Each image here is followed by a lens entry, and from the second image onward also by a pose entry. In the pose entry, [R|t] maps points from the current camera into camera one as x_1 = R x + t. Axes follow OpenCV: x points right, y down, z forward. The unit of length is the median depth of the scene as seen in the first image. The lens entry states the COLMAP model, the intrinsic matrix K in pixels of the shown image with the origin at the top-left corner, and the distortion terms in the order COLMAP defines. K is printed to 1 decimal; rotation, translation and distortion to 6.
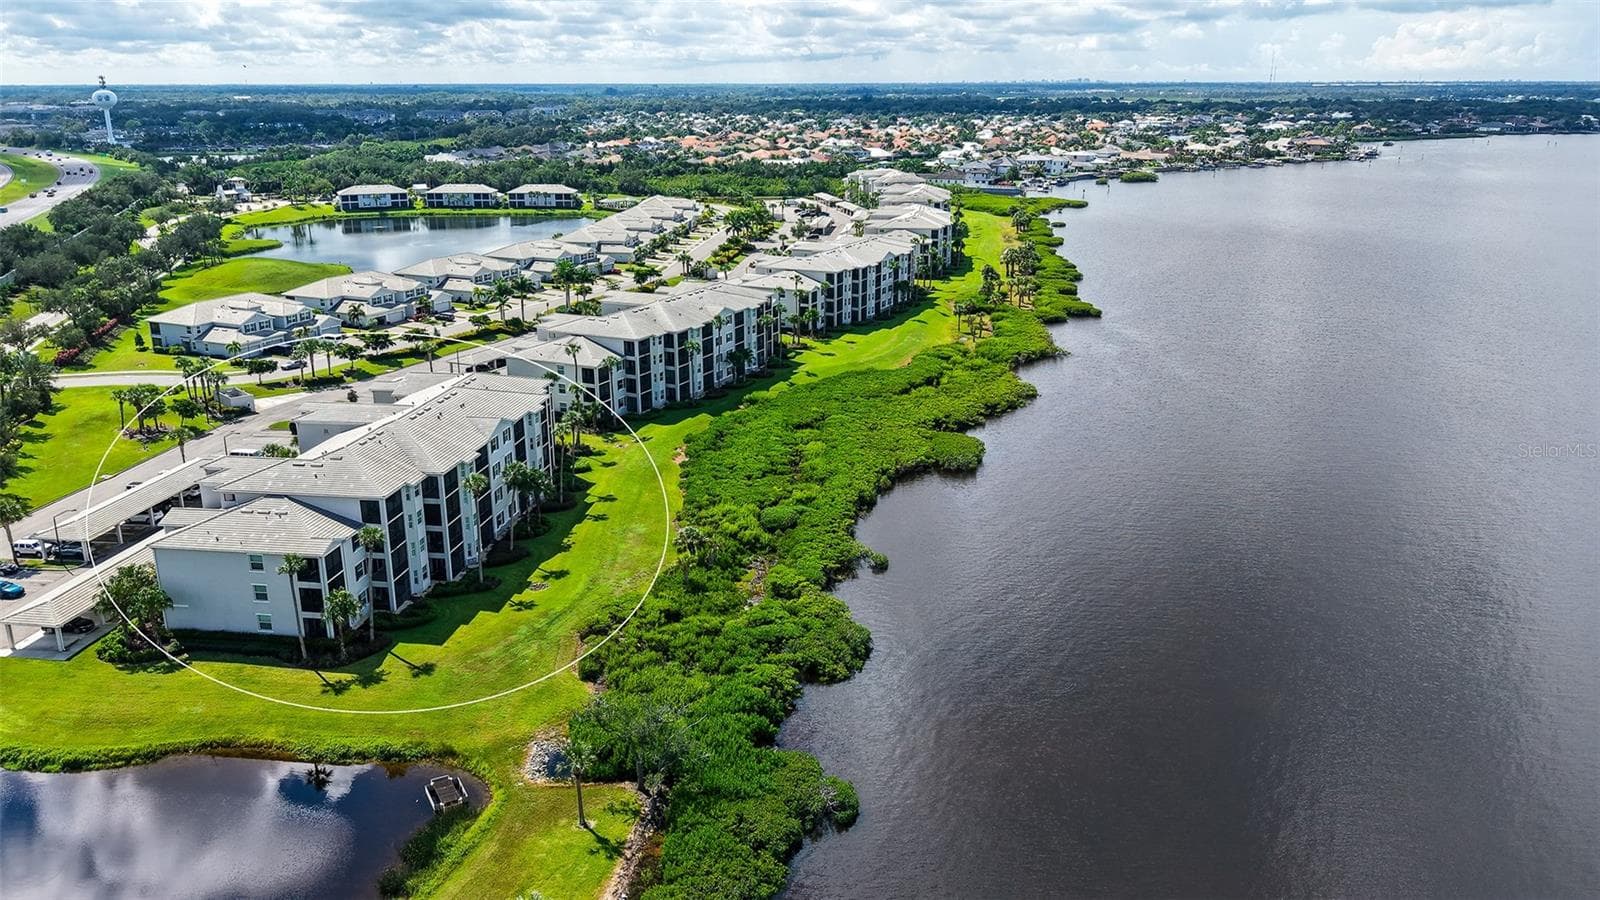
lens RADIAL K [[1233.7, 0, 803.8], [0, 1233.7, 446.2], [0, 0, 1]] dist [0.022769, -0.013331]
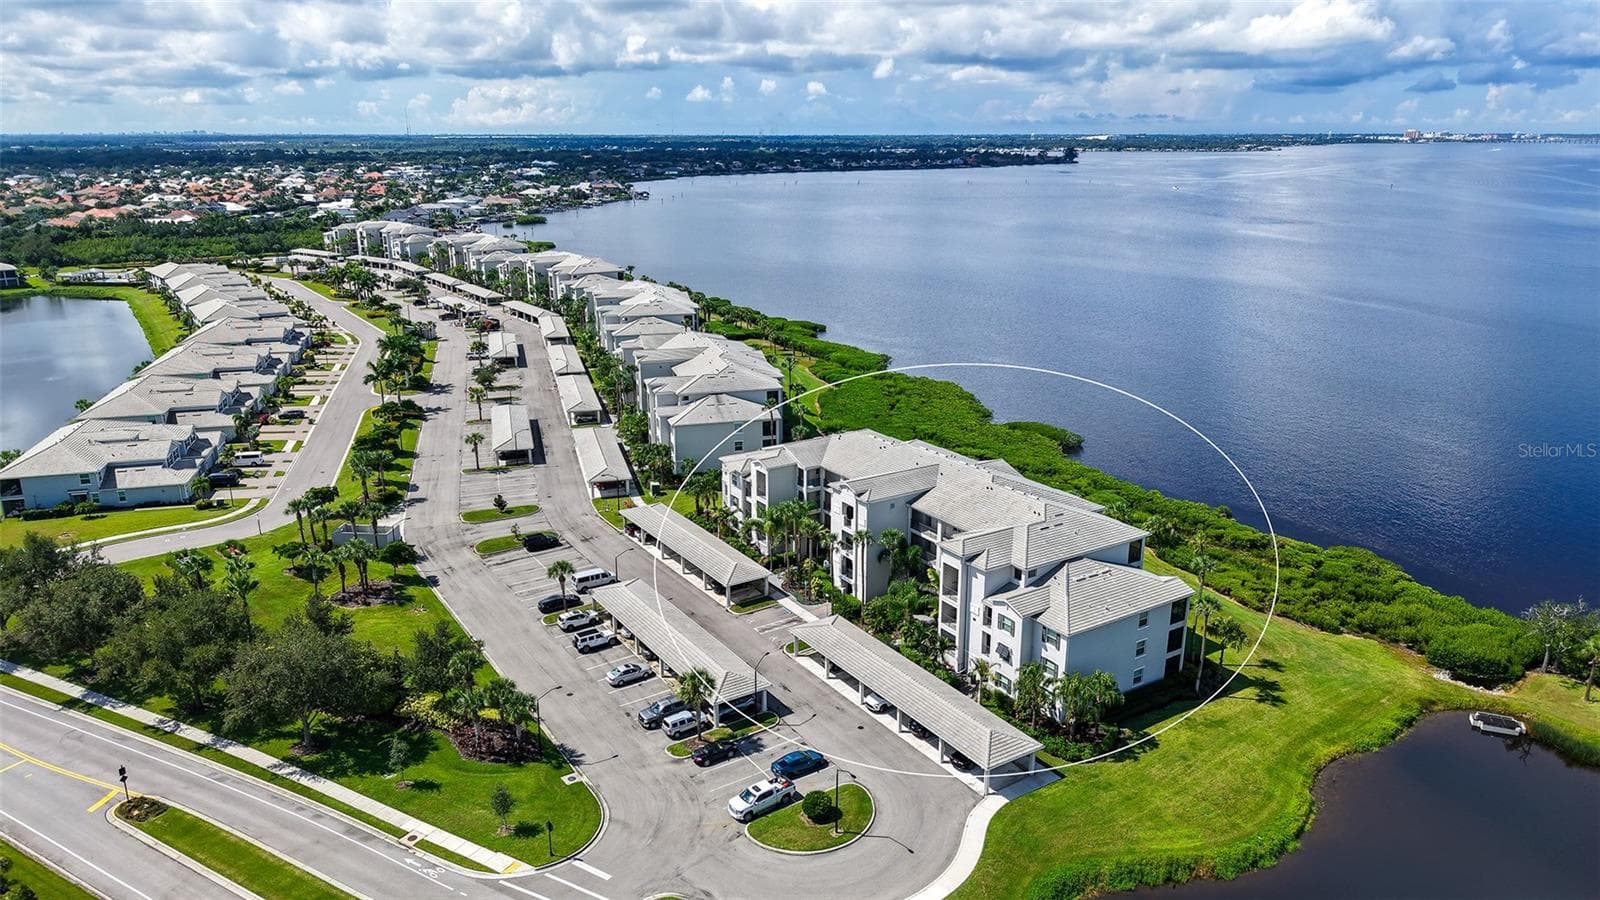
lens RADIAL K [[1070.5, 0, 799.1], [0, 1070.5, 452.6], [0, 0, 1]] dist [0.004214, -0.001726]
pose [[0.758650, -0.186448, 0.624249, -0.710332], [0.184722, 0.980412, 0.068333, -0.092555], [-0.624762, 0.063472, 0.778231, 0.287104]]
